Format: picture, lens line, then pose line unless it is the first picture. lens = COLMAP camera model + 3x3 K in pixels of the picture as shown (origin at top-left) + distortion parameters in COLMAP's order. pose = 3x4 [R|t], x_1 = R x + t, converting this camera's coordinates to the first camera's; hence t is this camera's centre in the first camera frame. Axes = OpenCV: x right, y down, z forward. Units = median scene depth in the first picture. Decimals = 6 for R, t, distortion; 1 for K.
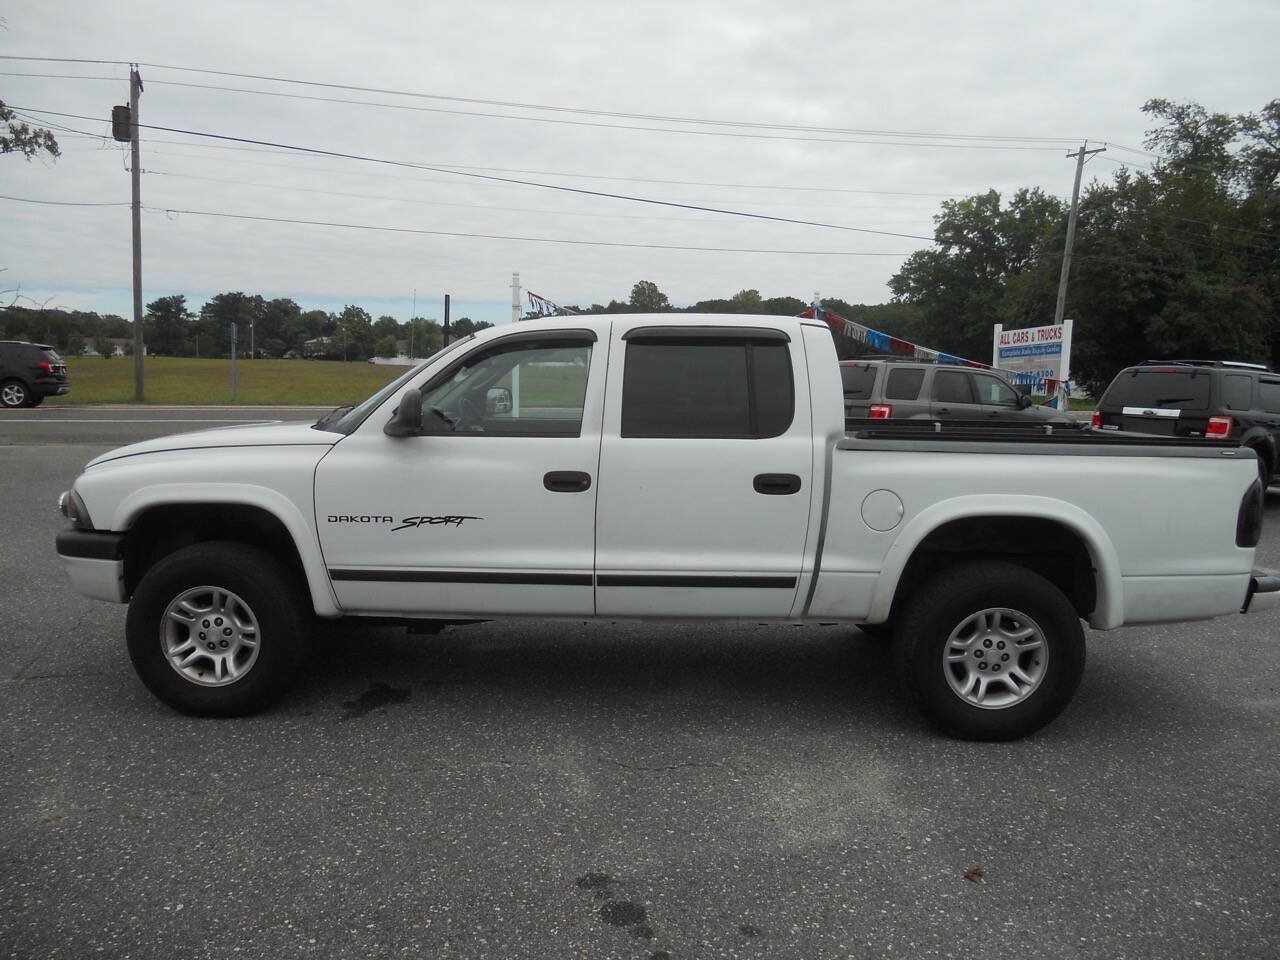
lens RADIAL K [[974.8, 0, 640.0], [0, 974.8, 480.0], [0, 0, 1]] dist [-0.041954, -0.001721]
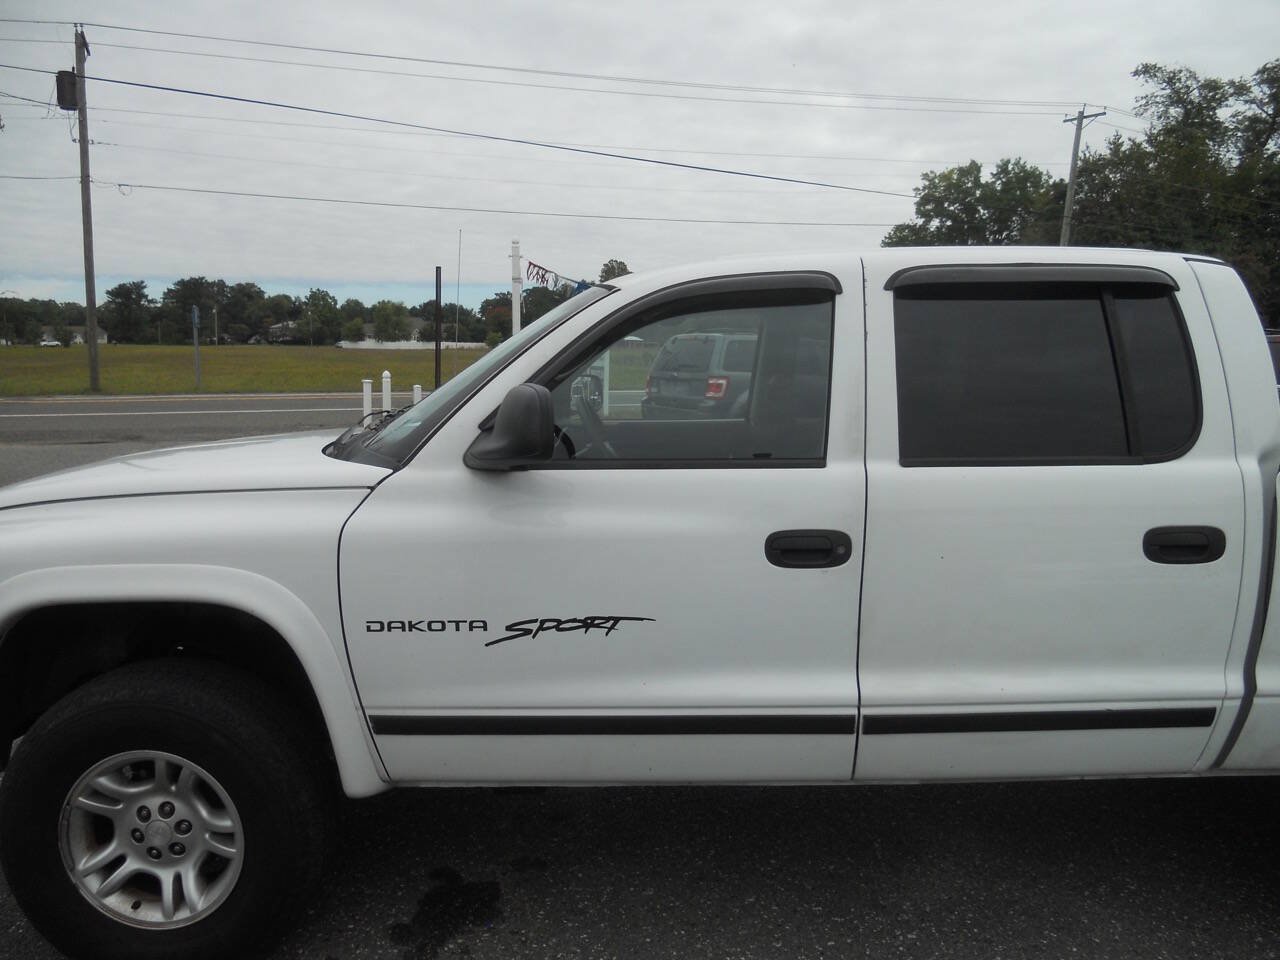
lens RADIAL K [[978.8, 0, 640.0], [0, 978.8, 480.0], [0, 0, 1]] dist [-0.035827, -0.008803]
pose [[0.999462, -0.018336, 0.027184, -0.021599], [0.017796, 0.999642, 0.019954, -0.005769], [-0.027540, -0.019460, 0.999431, 0.054127]]
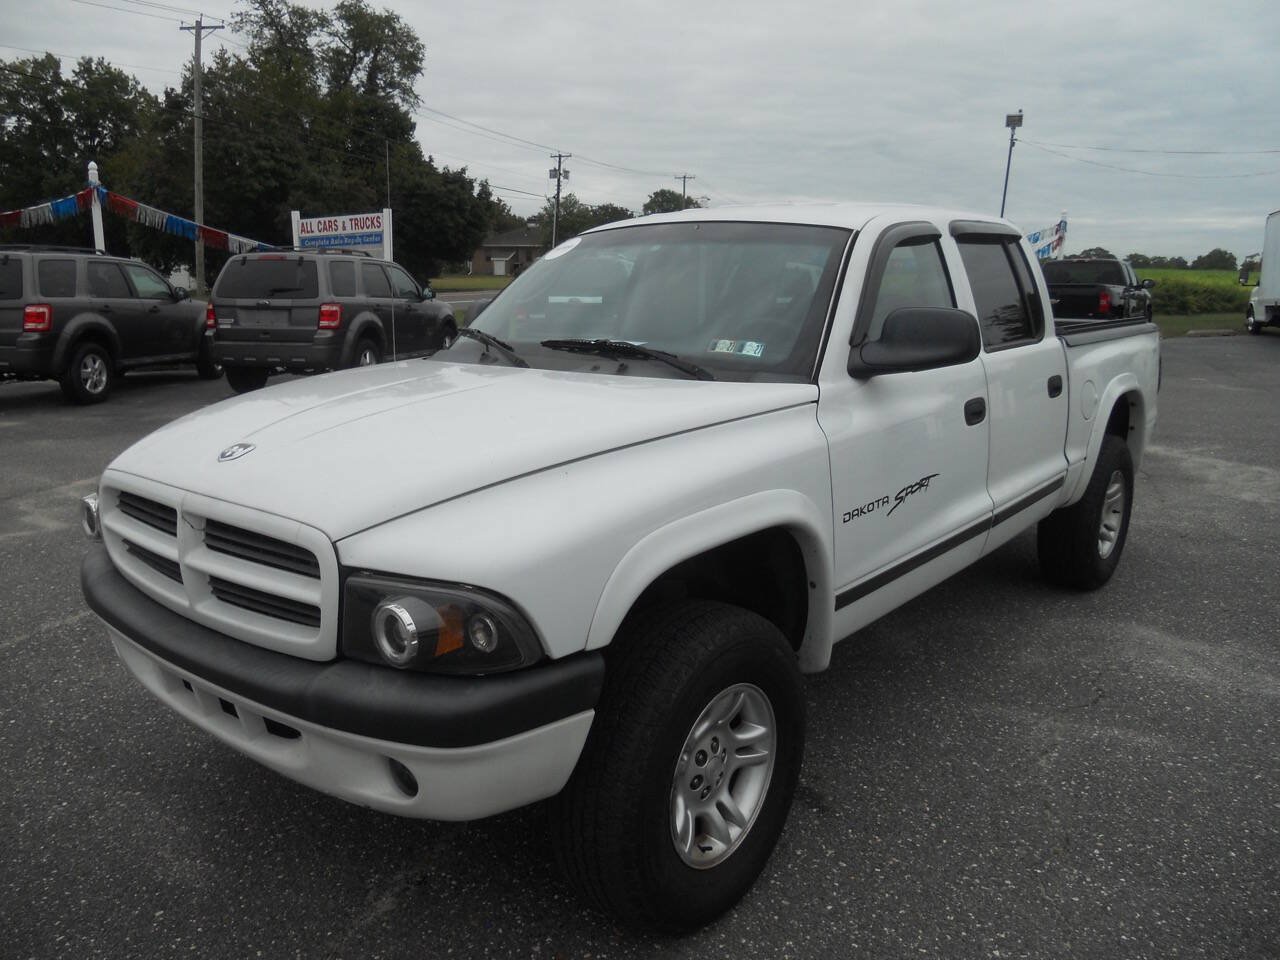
lens RADIAL K [[955.0, 0, 640.1], [0, 955.0, 503.9], [0, 0, 1]] dist [-0.036748, 0.000291]
pose [[0.618481, -0.203691, 0.758941, -0.104238], [0.095335, 0.978136, 0.184829, -0.011698], [-0.779995, -0.041960, 0.624377, 0.084100]]
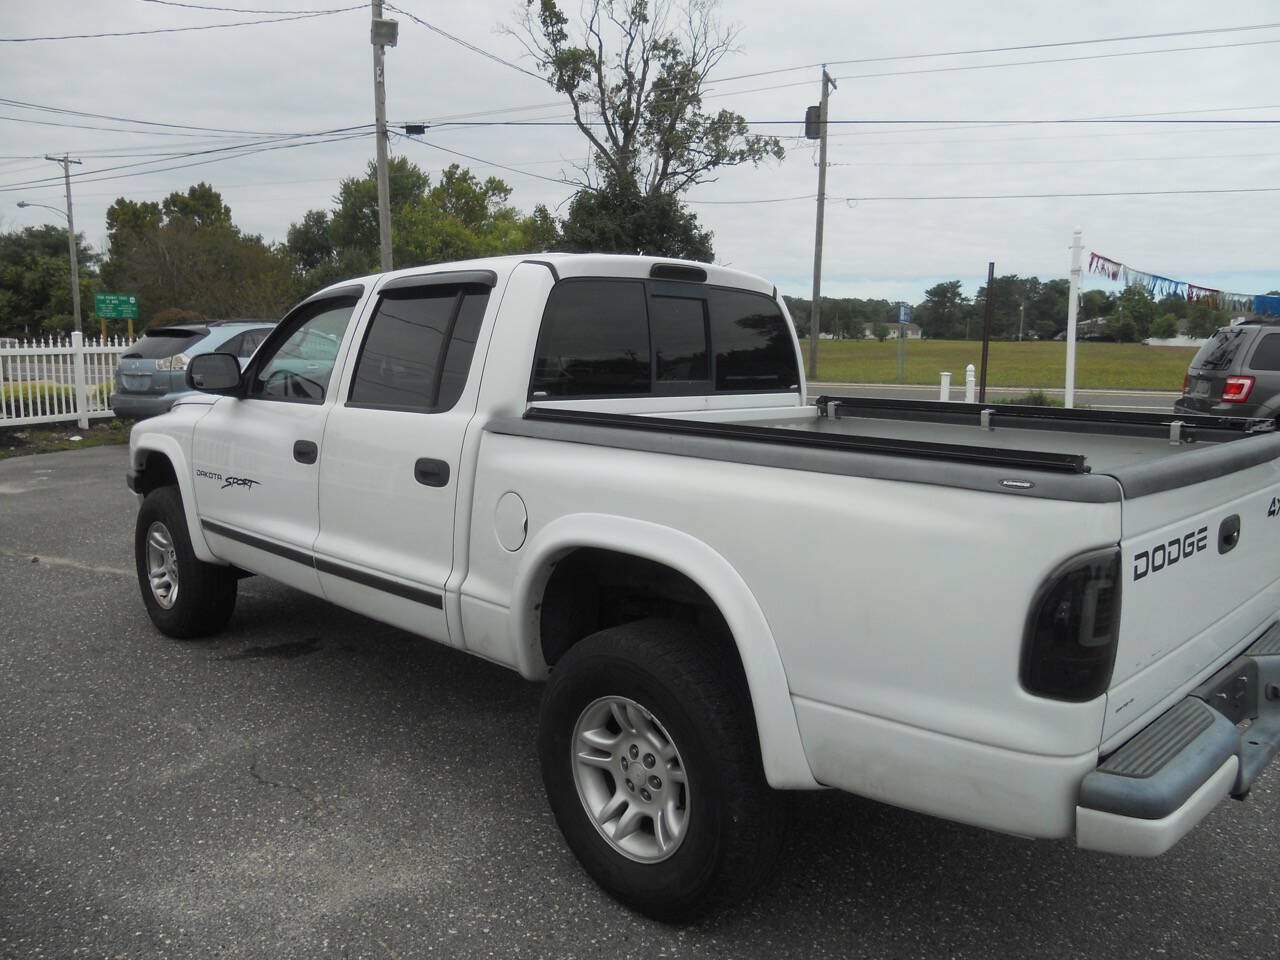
lens RADIAL K [[974.8, 0, 640.0], [0, 974.8, 480.0], [0, 0, 1]] dist [-0.041954, -0.001721]
pose [[0.731372, 0.080837, -0.677171, 0.091515], [-0.068493, 0.996636, 0.044997, -0.004018], [0.678531, 0.013472, 0.734449, 0.064191]]
